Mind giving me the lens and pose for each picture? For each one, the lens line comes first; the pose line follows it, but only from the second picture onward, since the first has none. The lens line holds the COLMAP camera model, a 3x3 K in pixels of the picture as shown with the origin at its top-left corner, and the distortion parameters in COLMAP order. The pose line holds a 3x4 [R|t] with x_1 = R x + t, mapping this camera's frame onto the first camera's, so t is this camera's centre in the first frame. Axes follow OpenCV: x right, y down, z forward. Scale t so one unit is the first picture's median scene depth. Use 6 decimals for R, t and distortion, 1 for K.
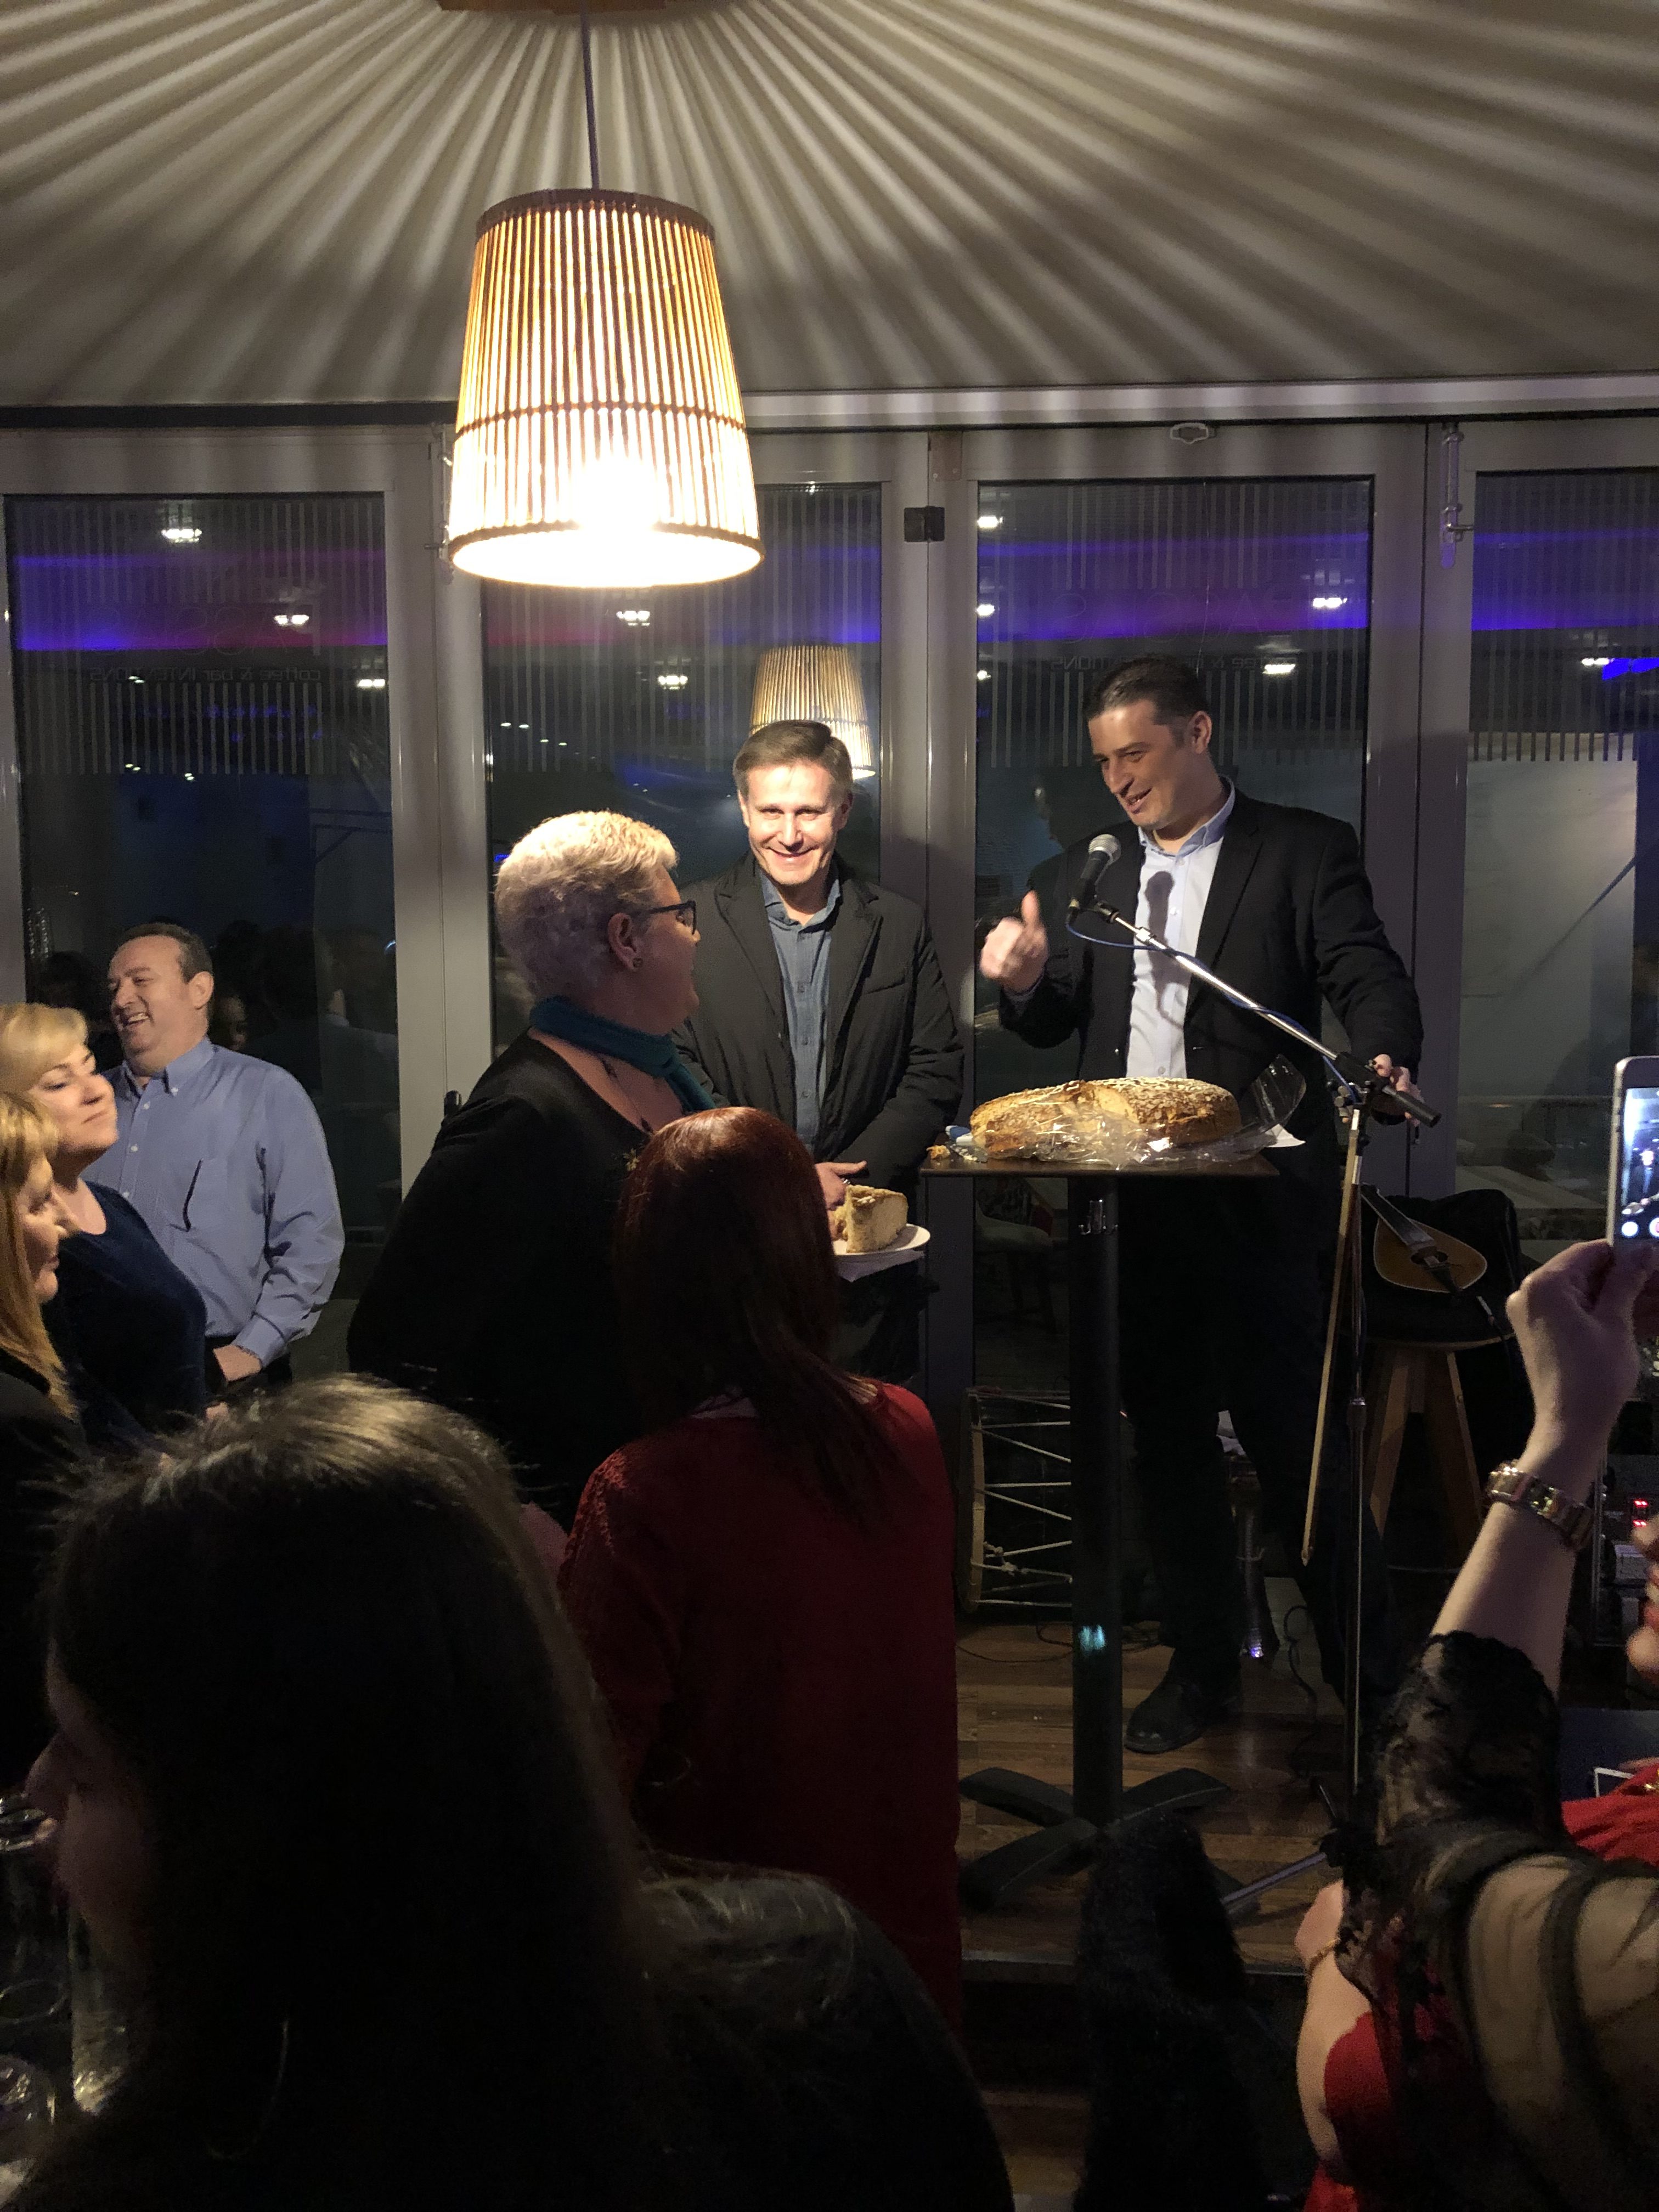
lens RADIAL K [[1800.0, 0, 841.6], [0, 1800.0, 1077.3], [0, 0, 1]] dist [-0.022246, 0.068590]
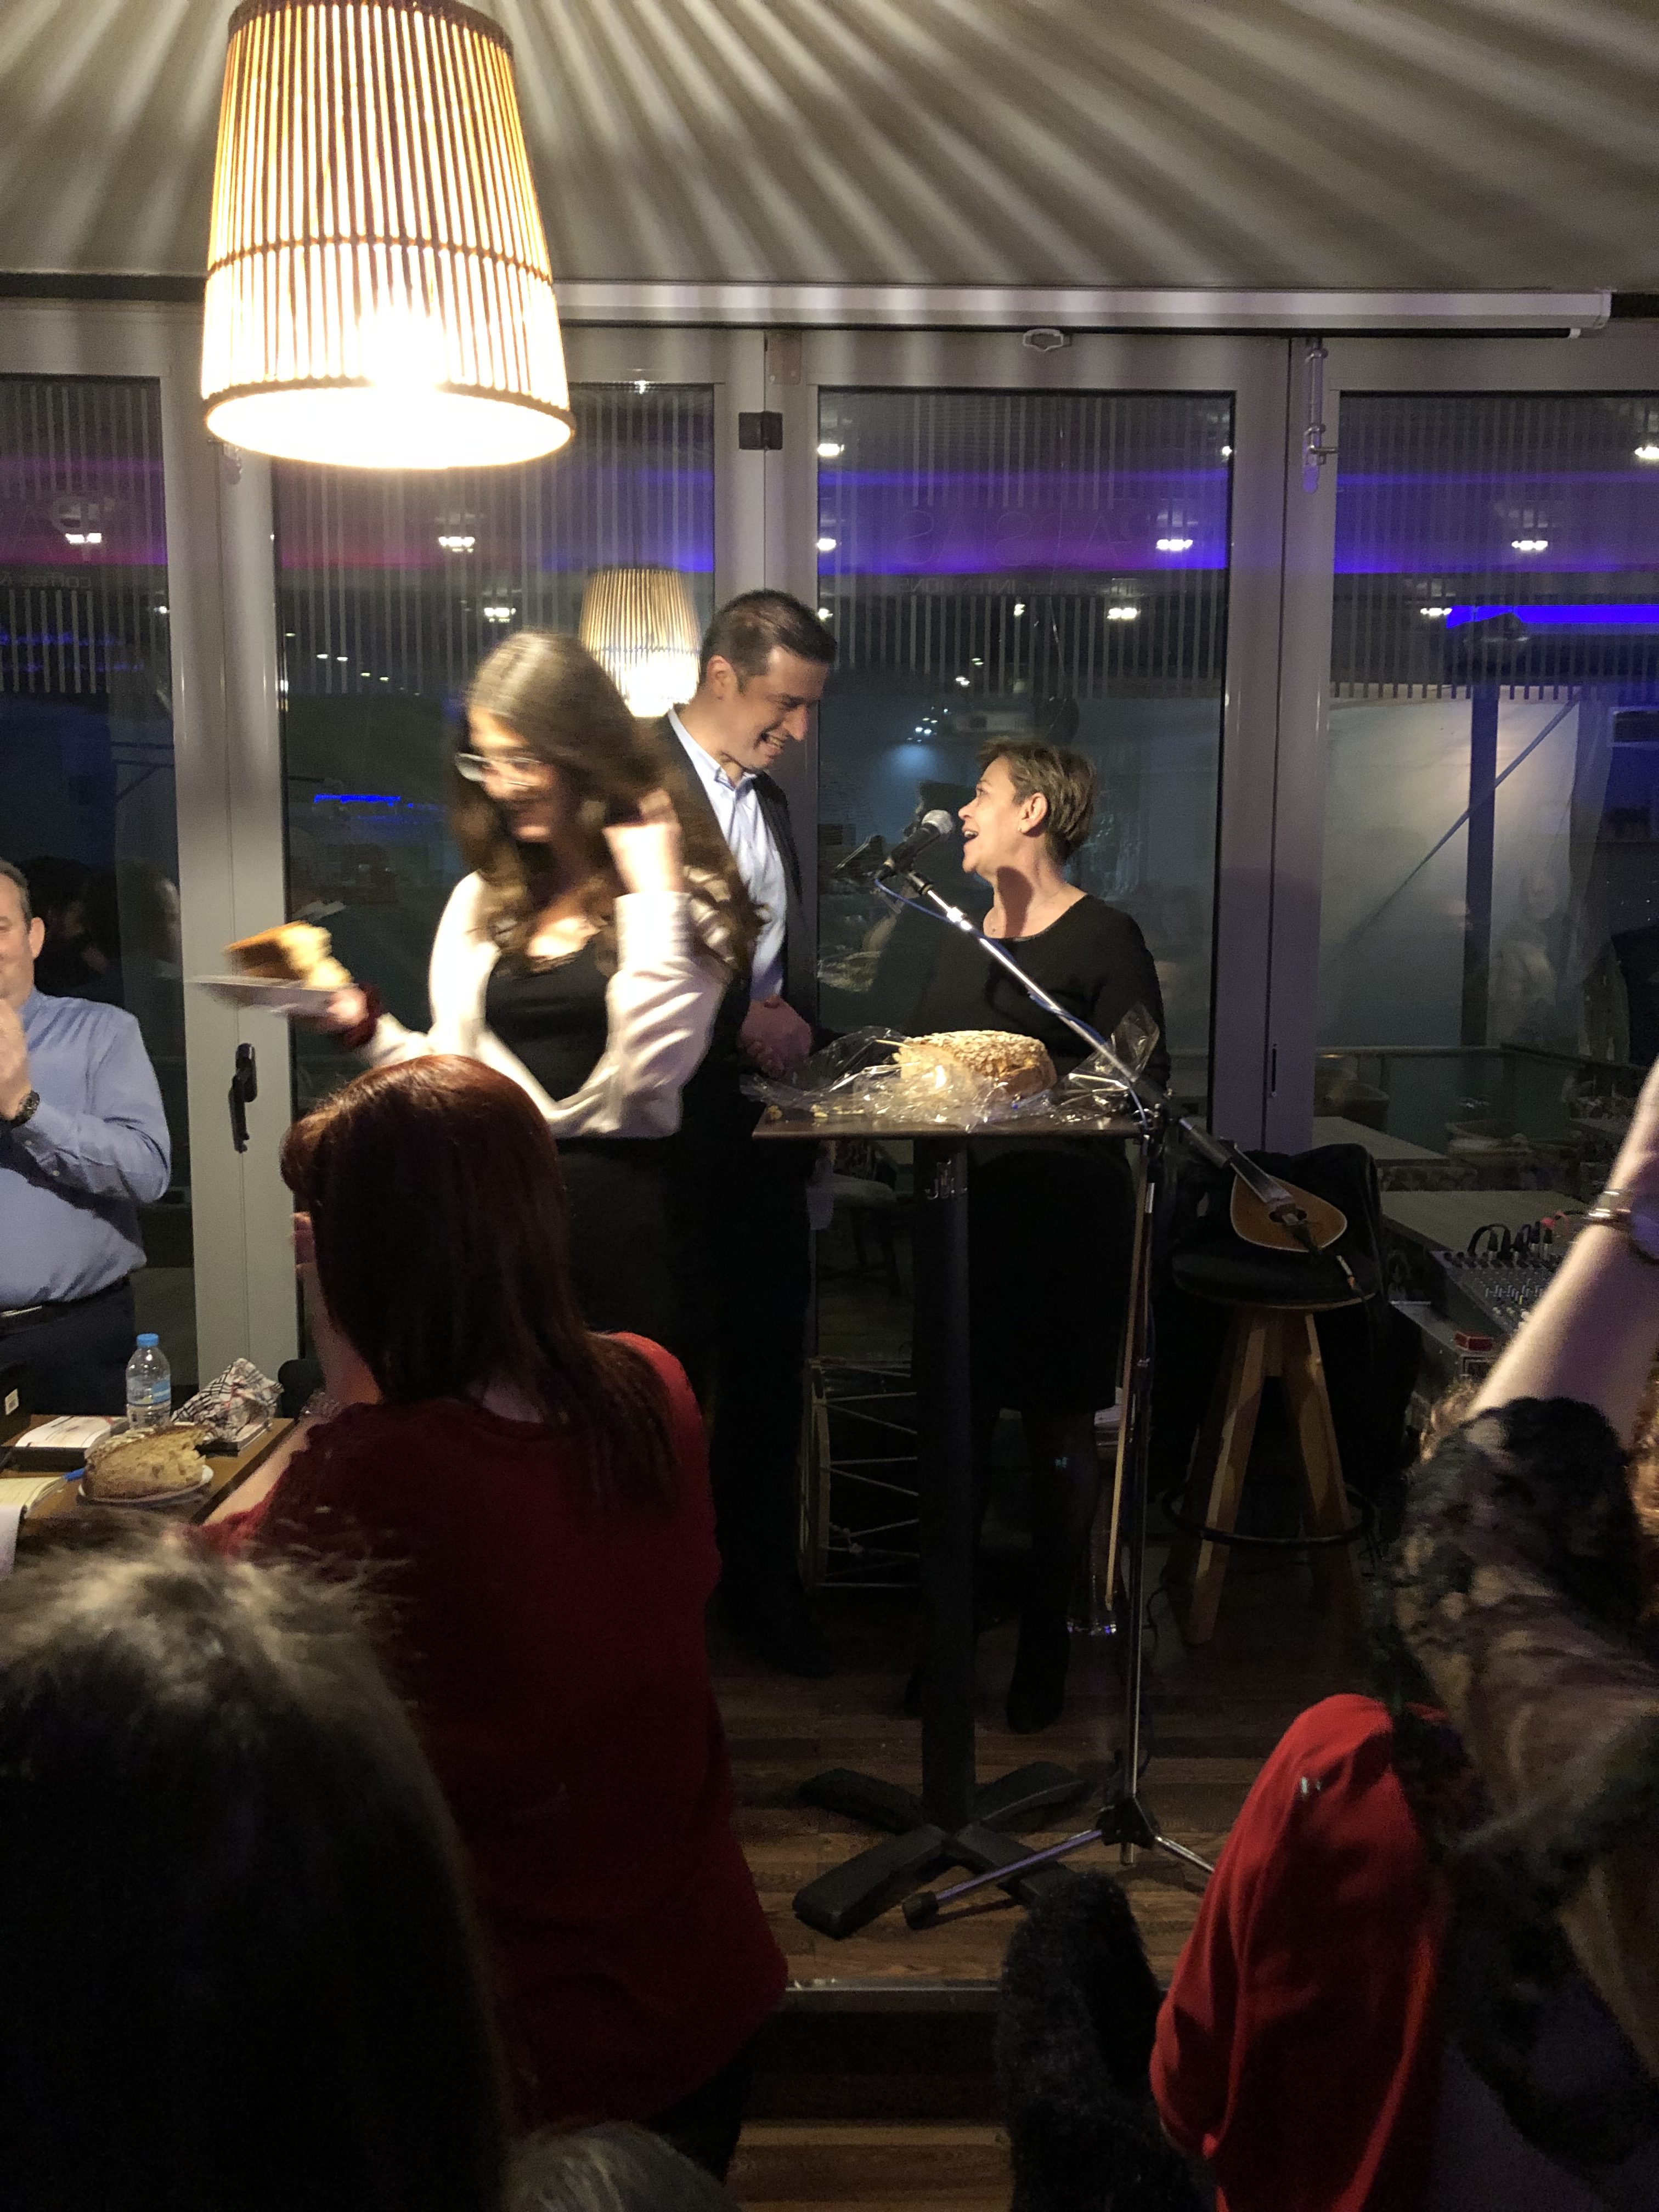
lens RADIAL K [[1800.0, 0, 841.6], [0, 1800.0, 1077.3], [0, 0, 1]] dist [-0.022246, 0.068590]
pose [[0.996079, -0.003588, 0.088397, 0.004874], [0.001212, 0.999637, 0.026920, 0.000321], [-0.088462, -0.026708, 0.995721, 0.066710]]
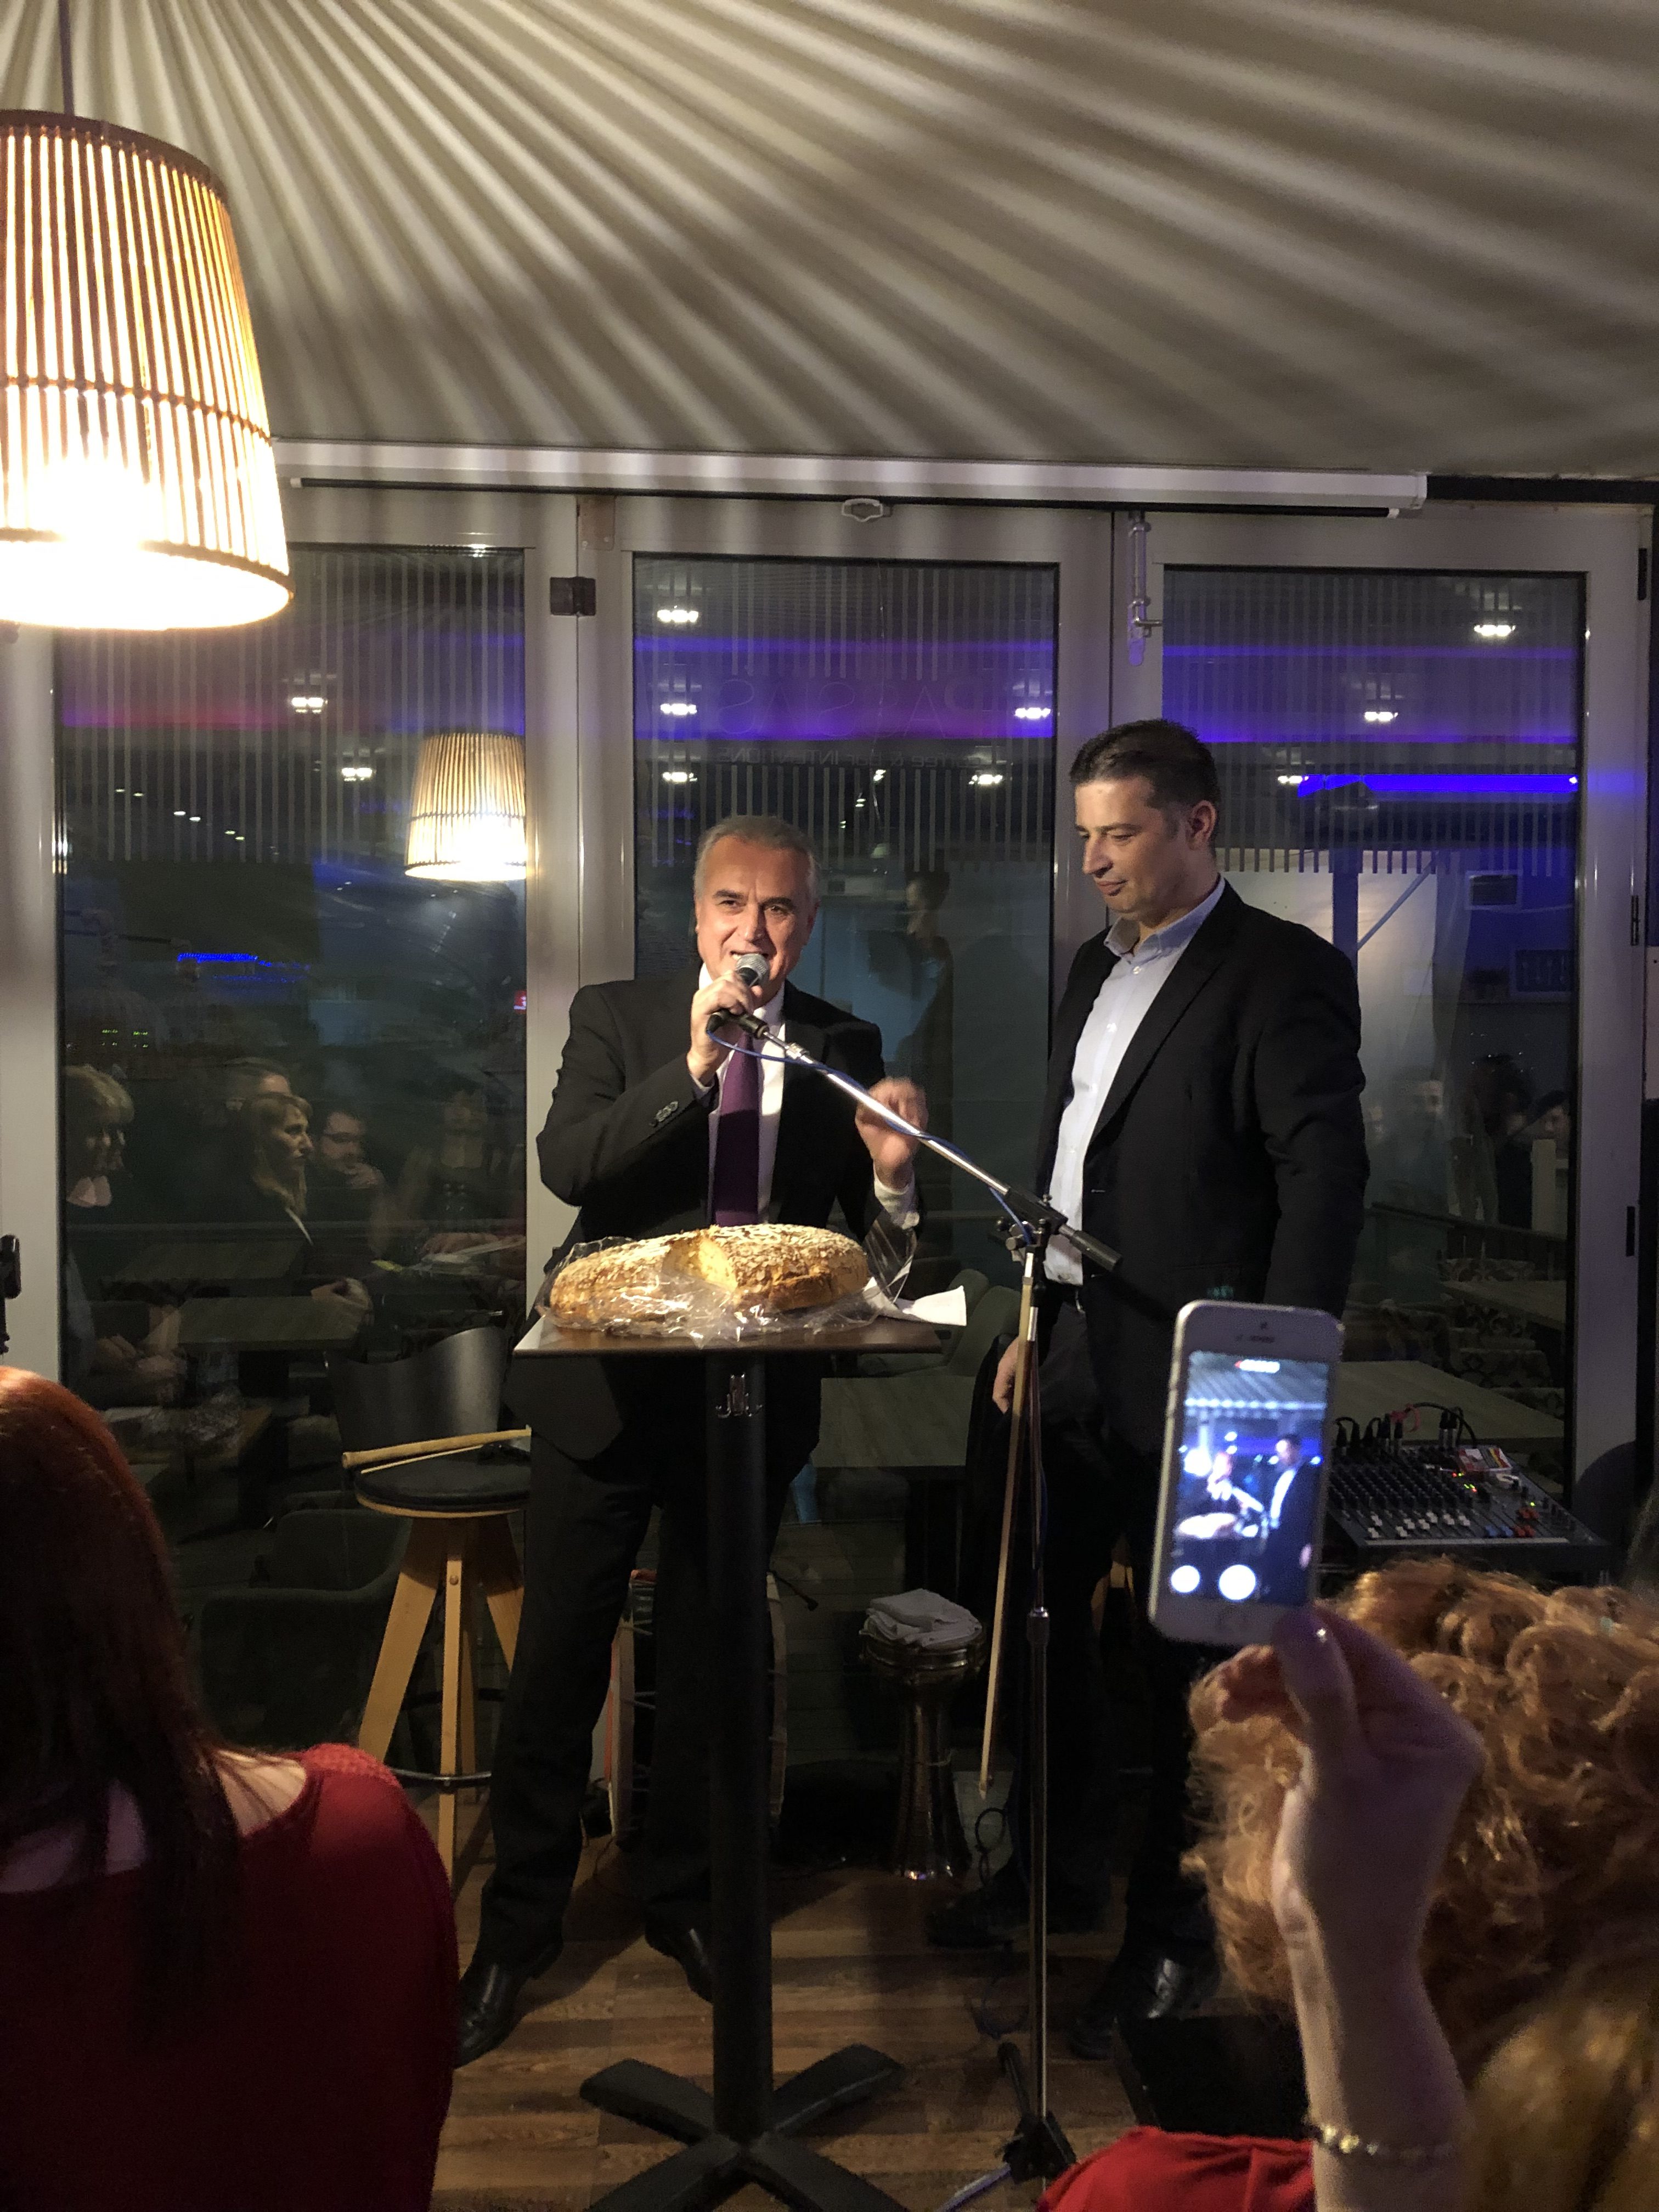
lens RADIAL K [[1792.3, 0, 839.1], [0, 1792.3, 1068.6], [0, 0, 1]] dist [0.010927, 0.004802]
pose [[0.989449, 0.002715, 0.144859, 0.050164], [0.006370, 0.998042, -0.062217, -0.016702], [-0.144744, 0.062484, 0.987494, 0.115144]]
